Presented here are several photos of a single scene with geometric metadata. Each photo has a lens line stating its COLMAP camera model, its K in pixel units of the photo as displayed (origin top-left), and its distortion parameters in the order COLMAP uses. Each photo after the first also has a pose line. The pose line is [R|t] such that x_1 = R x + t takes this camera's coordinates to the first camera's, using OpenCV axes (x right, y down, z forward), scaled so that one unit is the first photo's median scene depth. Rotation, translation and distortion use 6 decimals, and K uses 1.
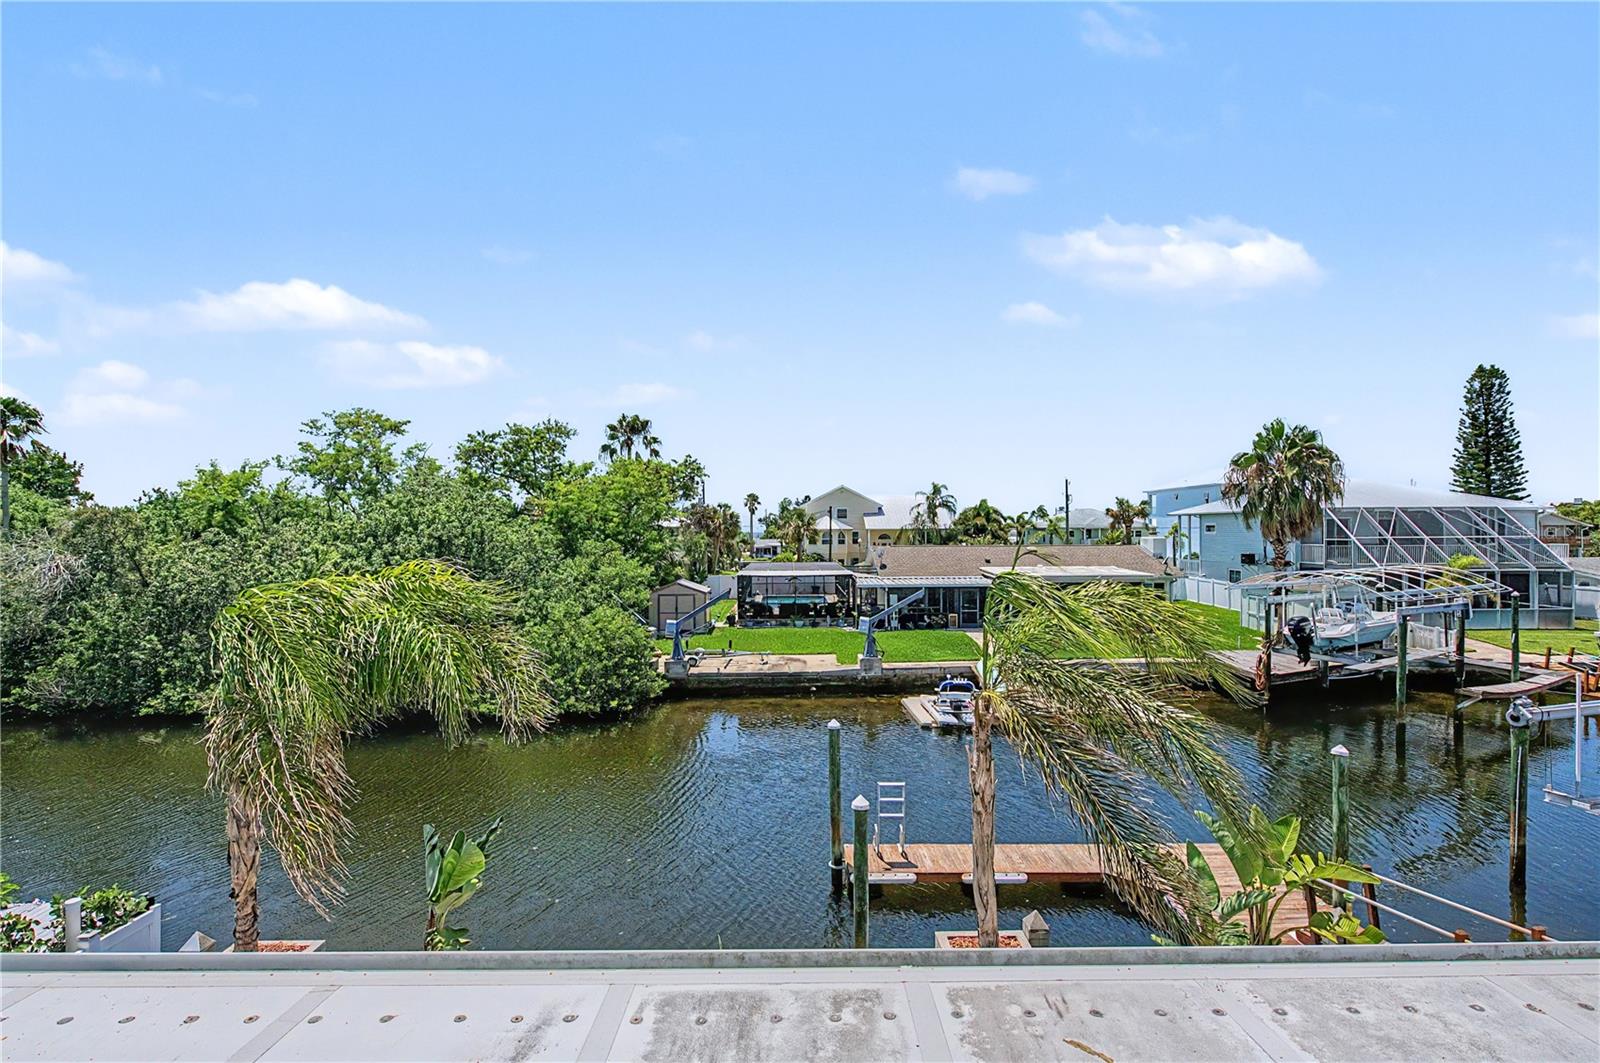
lens RADIAL K [[731.9, 0, 804.4], [0, 731.9, 529.6], [0, 0, 1]] dist [-0.009365, -0.000881]
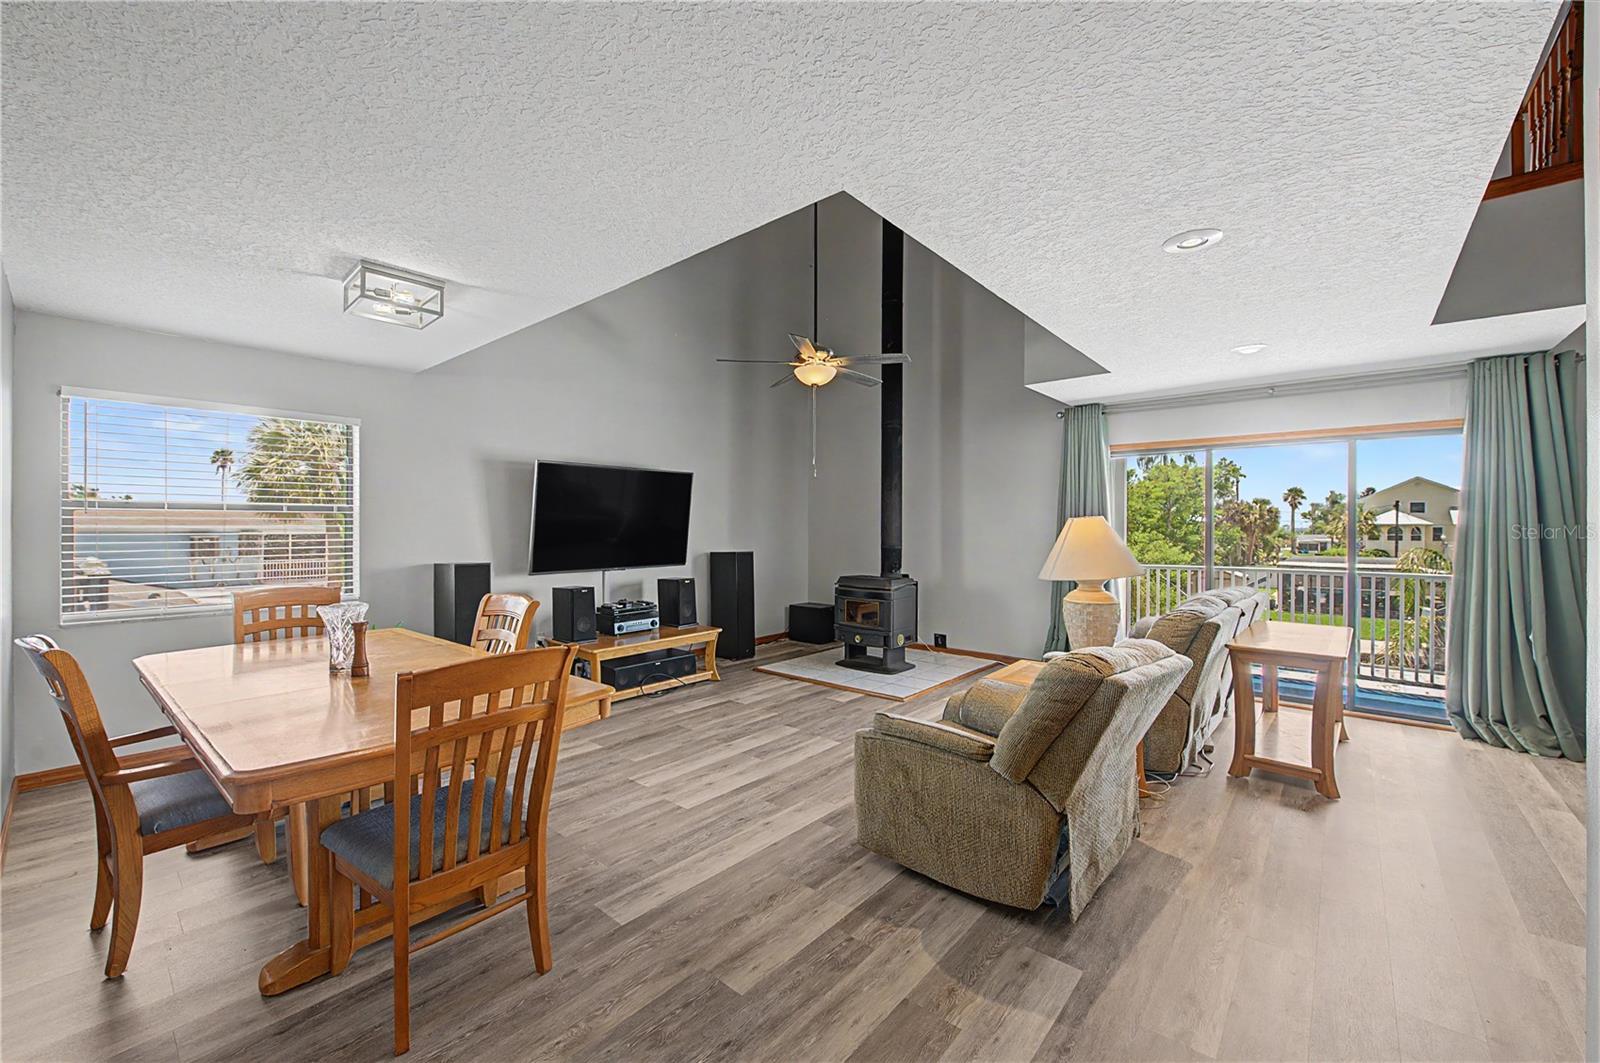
lens RADIAL K [[628.5, 0, 819.0], [0, 628.5, 525.3], [0, 0, 1]] dist [-0.002296, -0.001507]
pose [[0.752188, 0.000555, -0.658948, 0.011779], [-0.000155, 1.000000, 0.000665, 0.001205], [0.658948, -0.000398, 0.752188, -0.165602]]
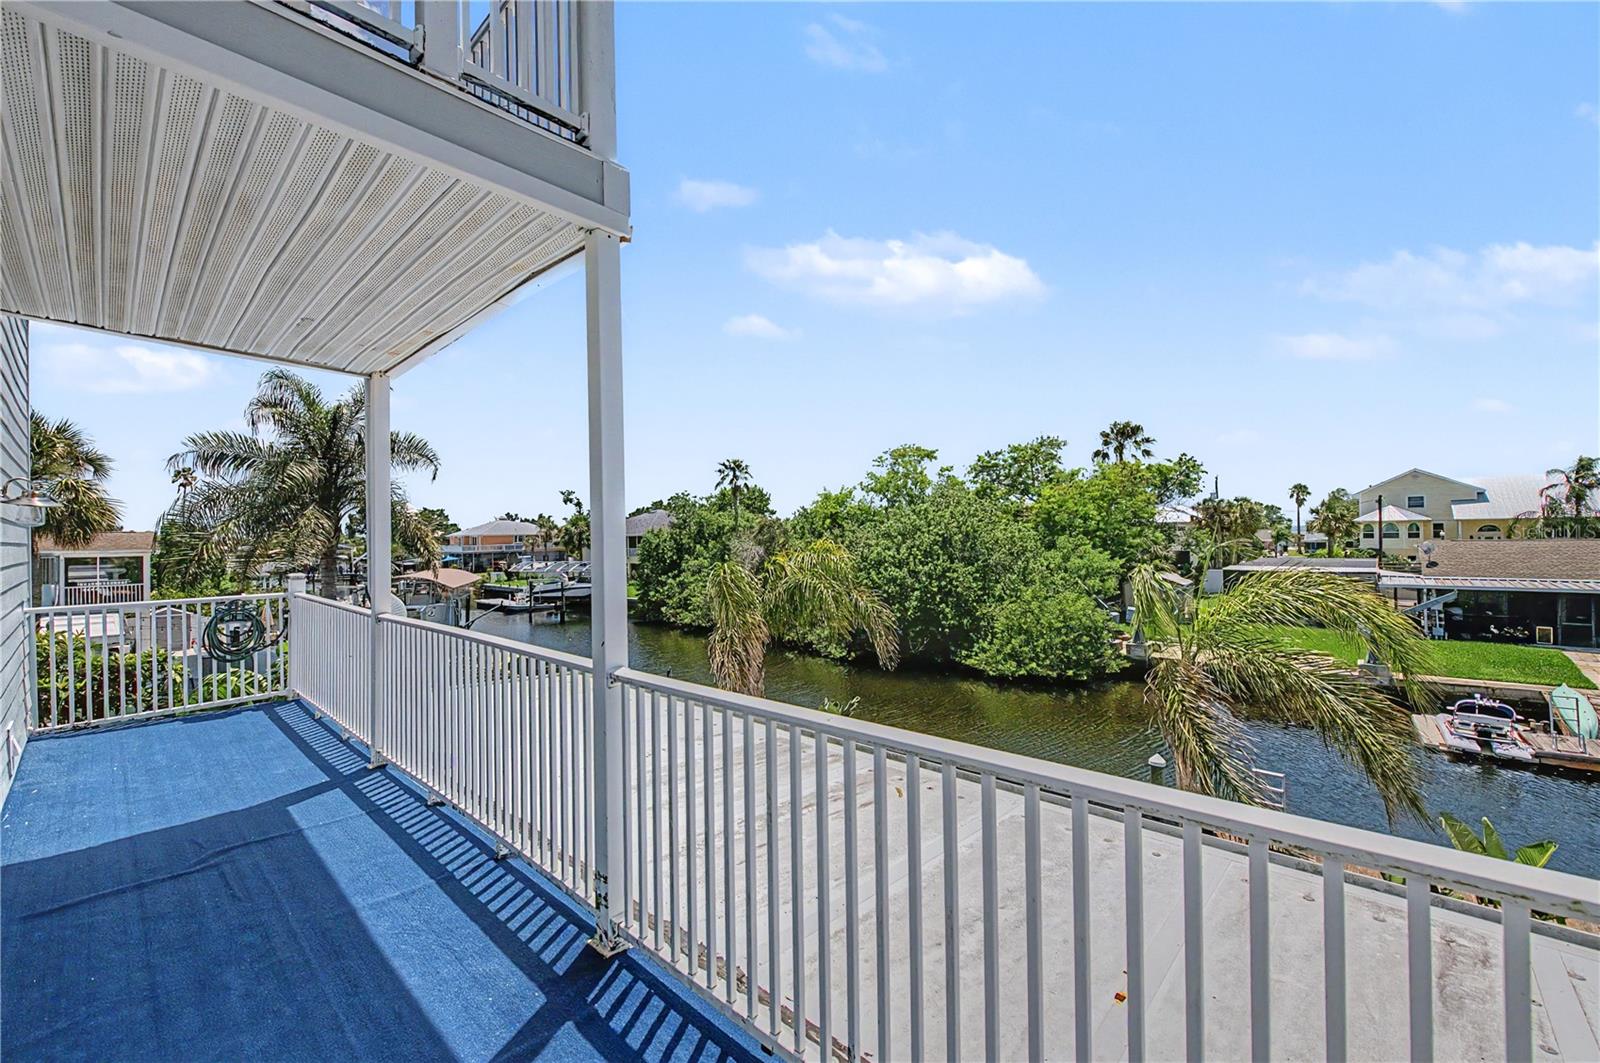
lens RADIAL K [[628.5, 0, 807.1], [0, 628.5, 530.2], [0, 0, 1]] dist [-0.002296, -0.001507]
pose [[0.729743, -0.014746, -0.683563, 0.073640], [0.017882, 0.999837, -0.002479, 0.000334], [0.683488, -0.010414, 0.729887, -0.020680]]
